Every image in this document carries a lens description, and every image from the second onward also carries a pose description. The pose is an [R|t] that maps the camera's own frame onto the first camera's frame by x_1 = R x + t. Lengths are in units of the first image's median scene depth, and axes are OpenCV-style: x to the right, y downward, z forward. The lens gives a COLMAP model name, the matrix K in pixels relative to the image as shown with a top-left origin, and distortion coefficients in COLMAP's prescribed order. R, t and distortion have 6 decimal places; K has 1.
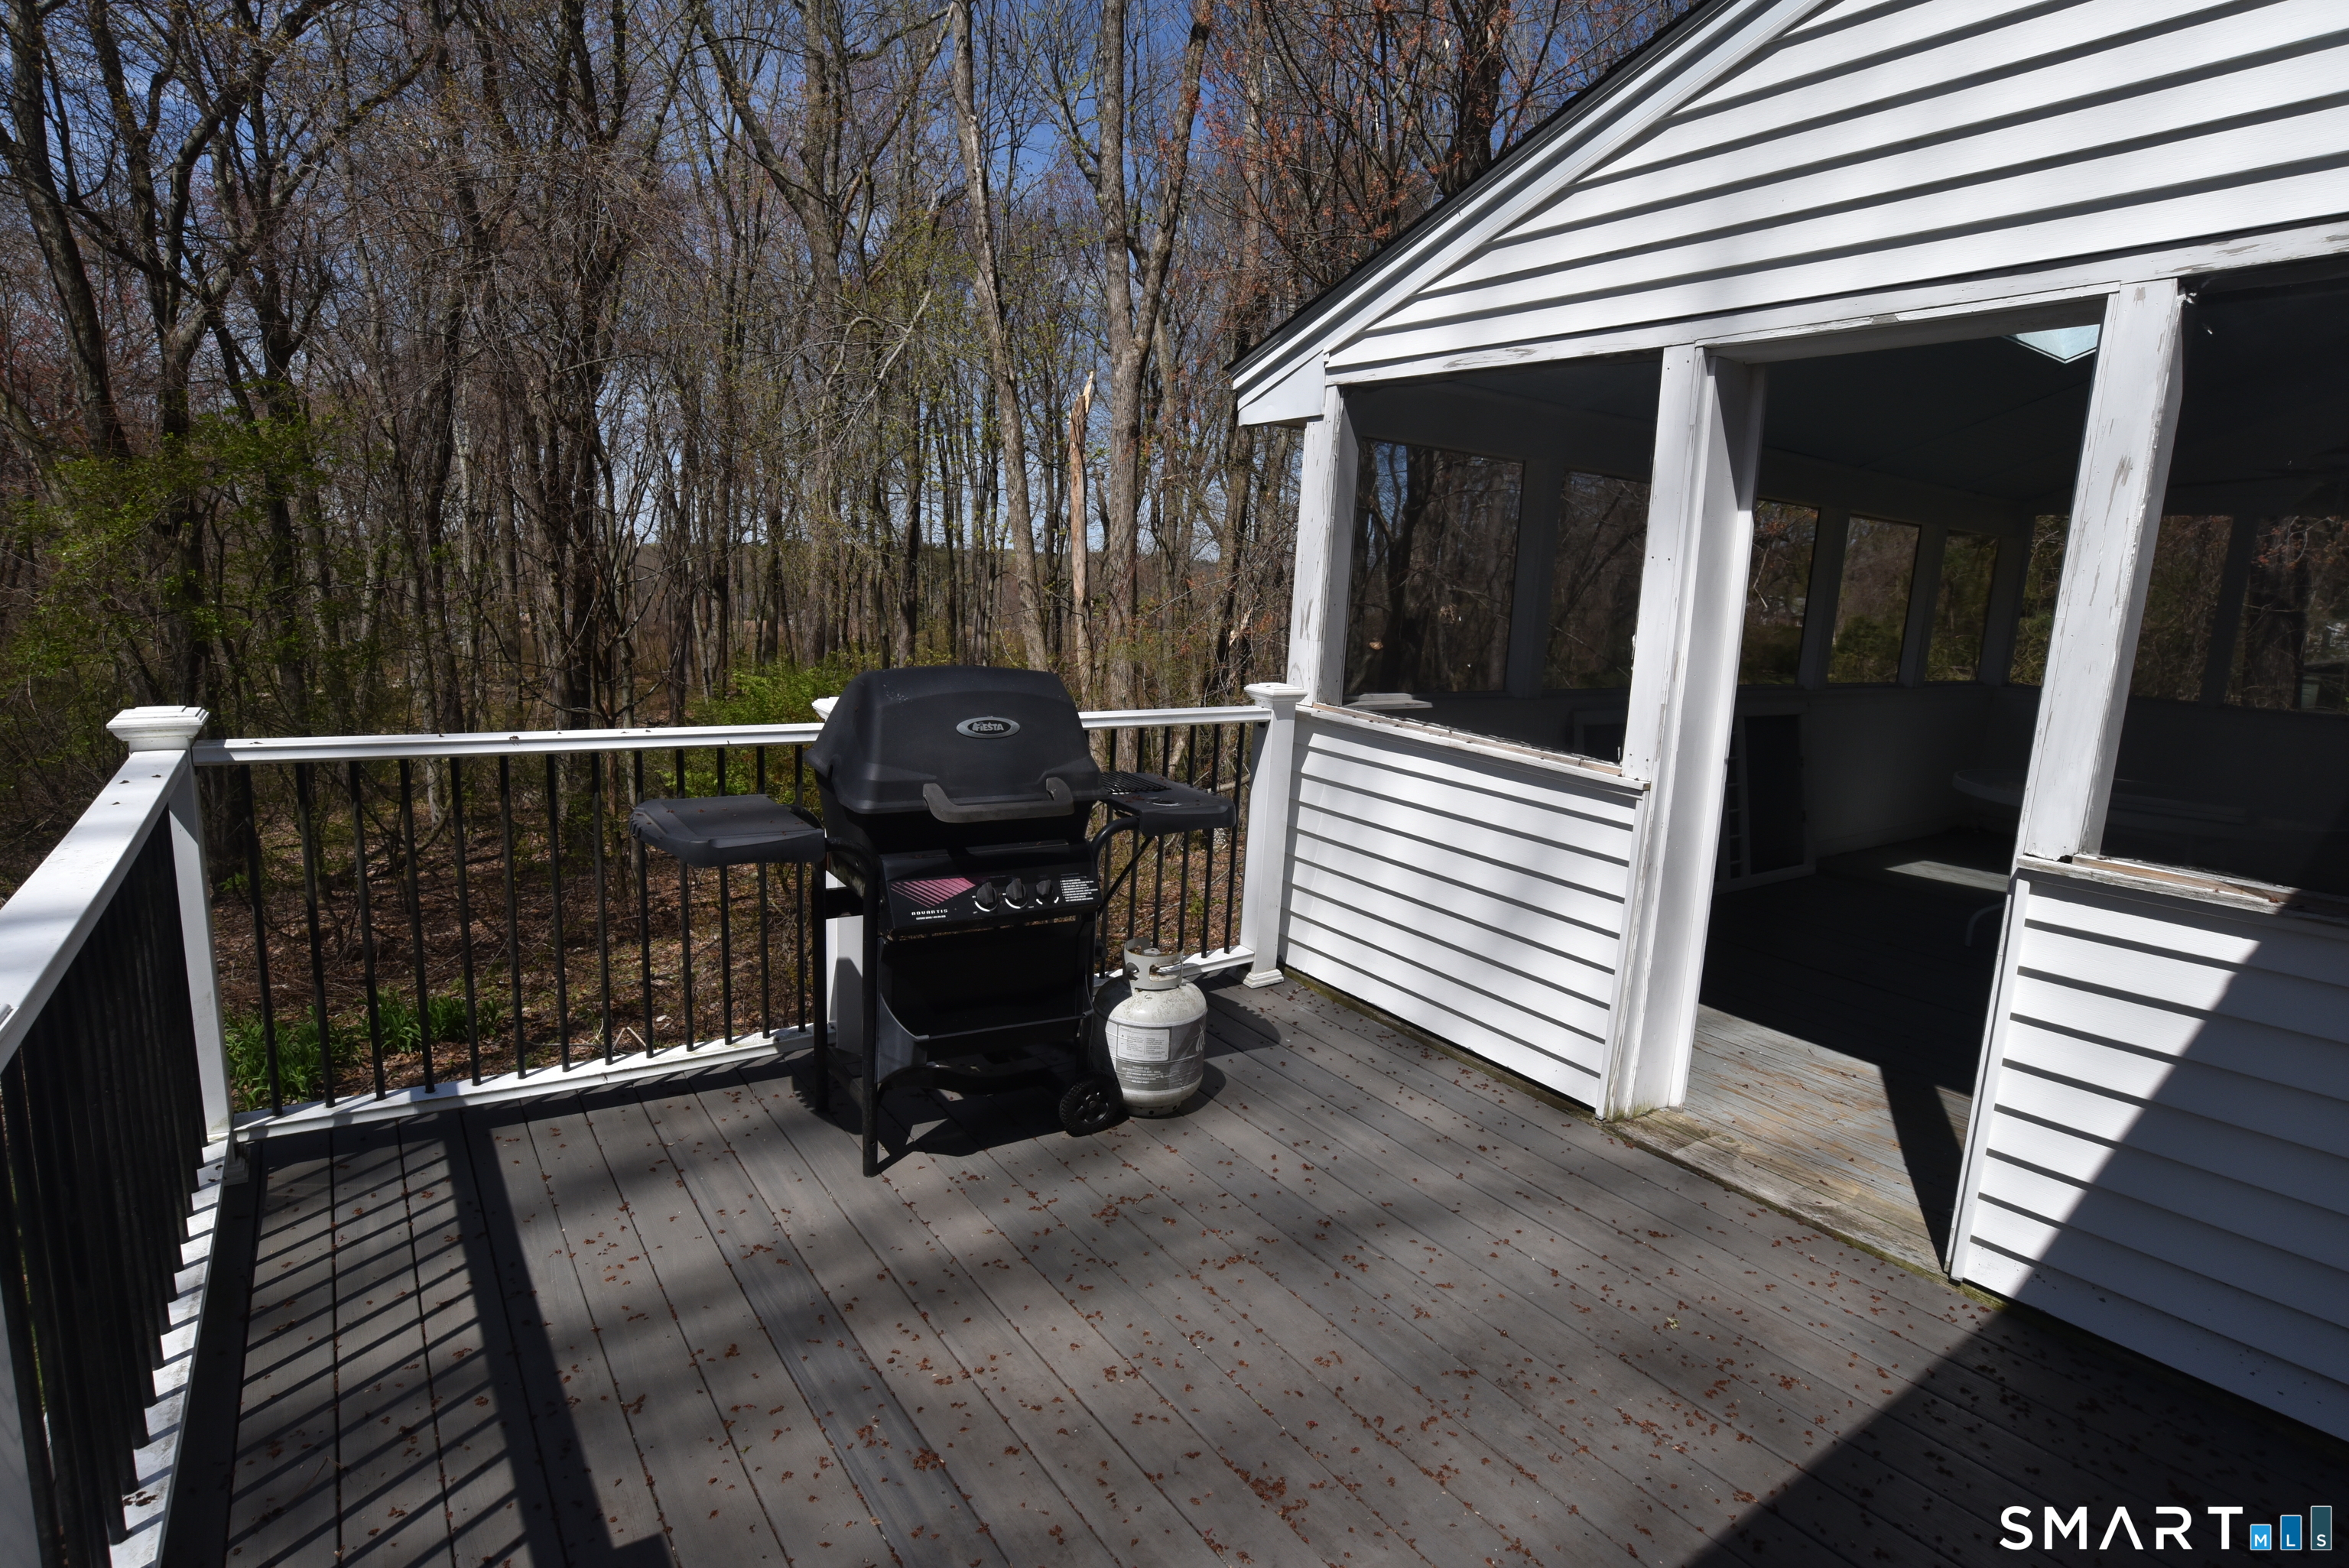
lens RADIAL K [[1196.7, 0, 1174.5], [0, 1196.7, 784.0], [0, 0, 1]] dist [-0.062165, 0.001485]
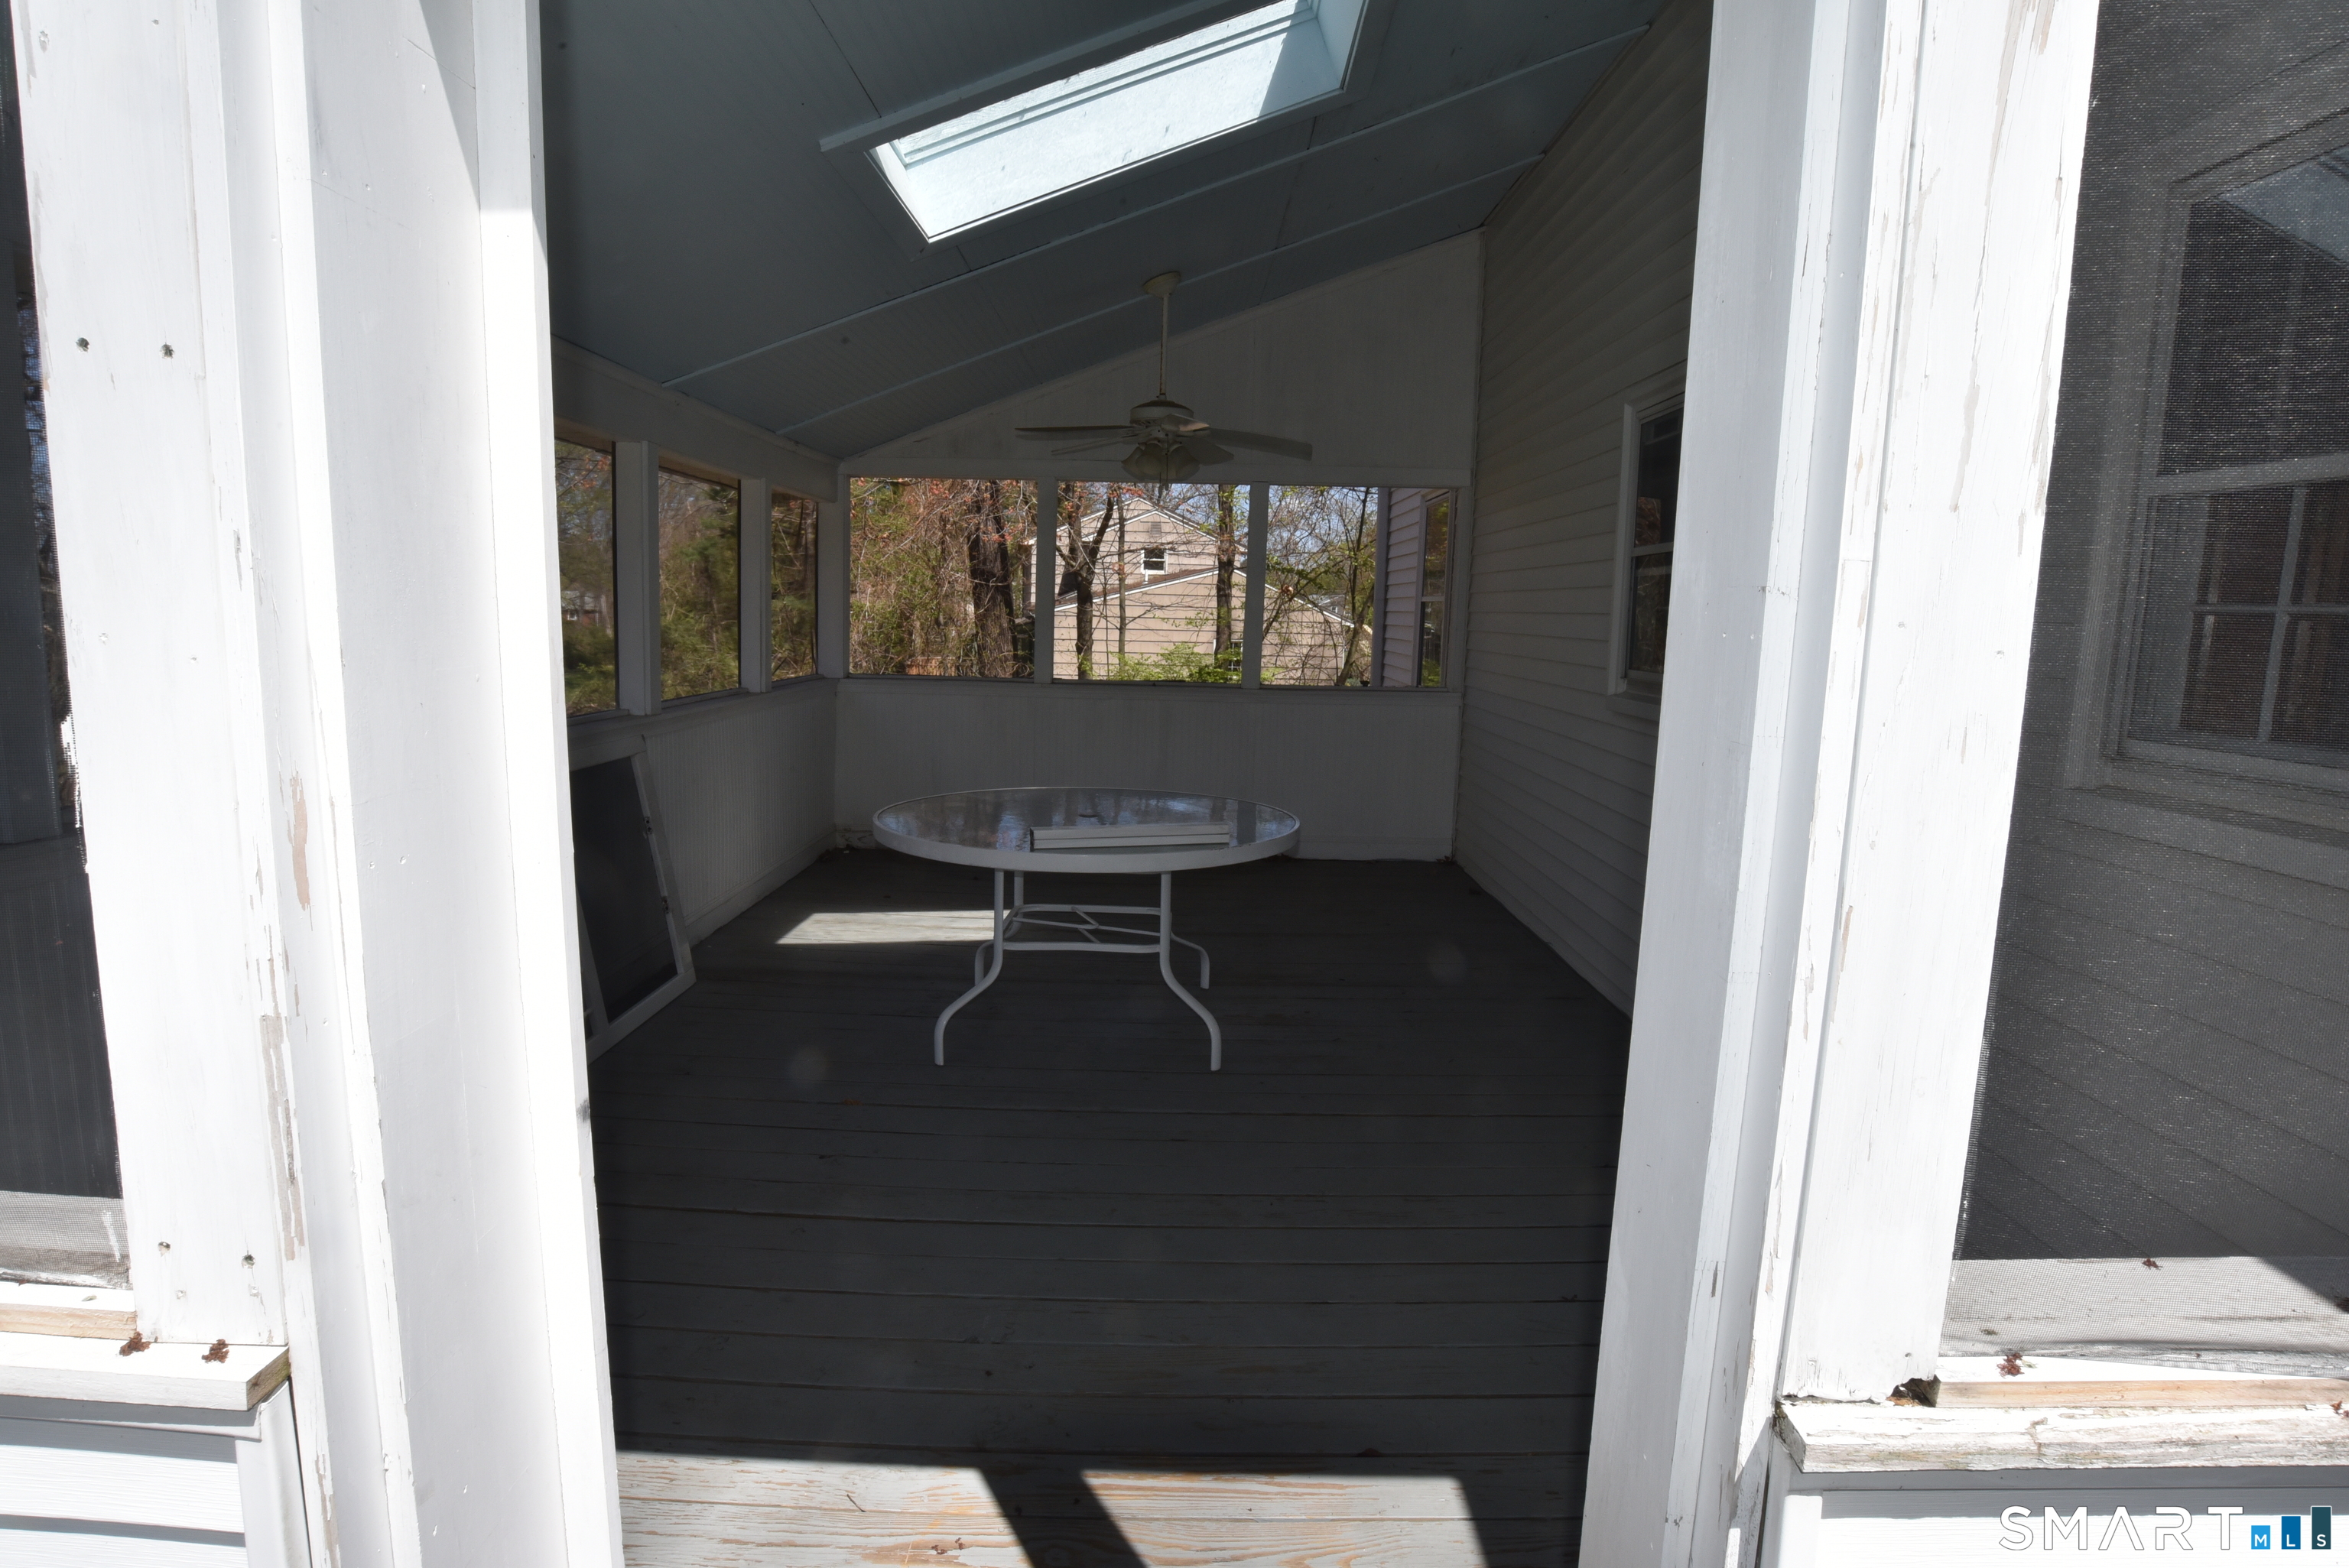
lens RADIAL K [[1196.7, 0, 1174.5], [0, 1196.7, 784.0], [0, 0, 1]] dist [-0.062165, 0.001485]
pose [[0.573407, -0.149022, 0.805603, 0.339591], [0.139637, 0.986707, 0.083133, -0.102462], [-0.807283, 0.064823, 0.586594, 0.725852]]
